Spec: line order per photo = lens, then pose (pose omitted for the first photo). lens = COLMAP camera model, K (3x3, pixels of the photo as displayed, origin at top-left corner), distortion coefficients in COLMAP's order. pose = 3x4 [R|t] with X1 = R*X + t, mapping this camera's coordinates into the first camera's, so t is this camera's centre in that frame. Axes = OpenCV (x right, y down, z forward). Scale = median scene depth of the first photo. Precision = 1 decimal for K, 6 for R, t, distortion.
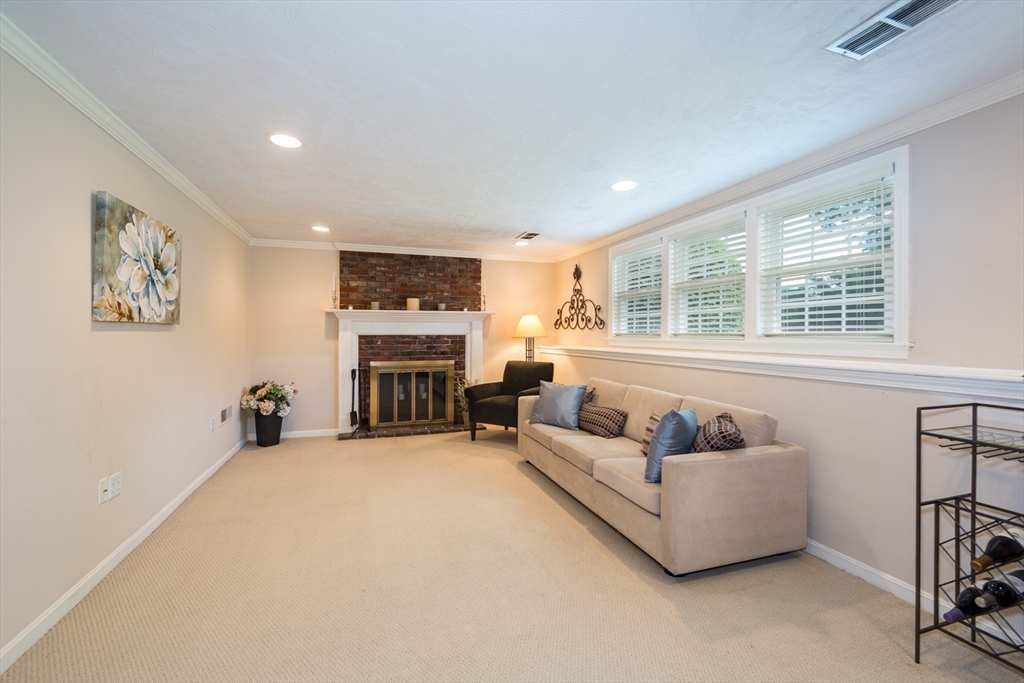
lens RADIAL K [[430.8, 0, 494.2], [0, 430.8, 338.0], [0, 0, 1]] dist [-0.001105, -0.000140]
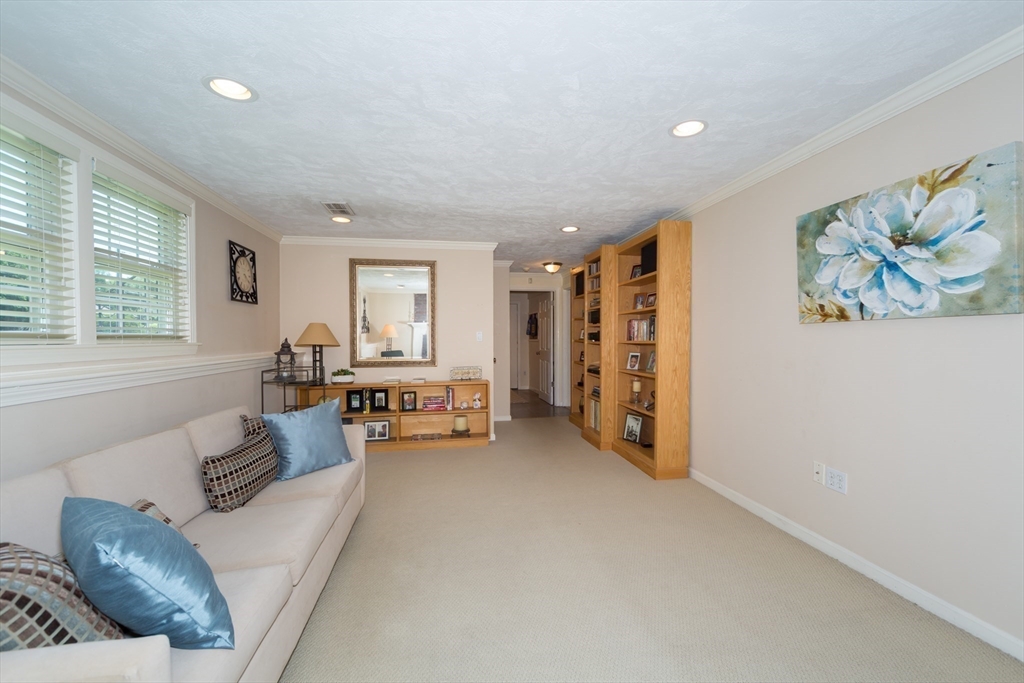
lens RADIAL K [[430.8, 0, 494.2], [0, 430.8, 338.0], [0, 0, 1]] dist [-0.001105, -0.000140]
pose [[-0.982453, 0.004393, 0.186458, -0.255505], [0.006375, 0.999929, 0.010027, -0.014359], [-0.186401, 0.011040, -0.982412, 2.092179]]
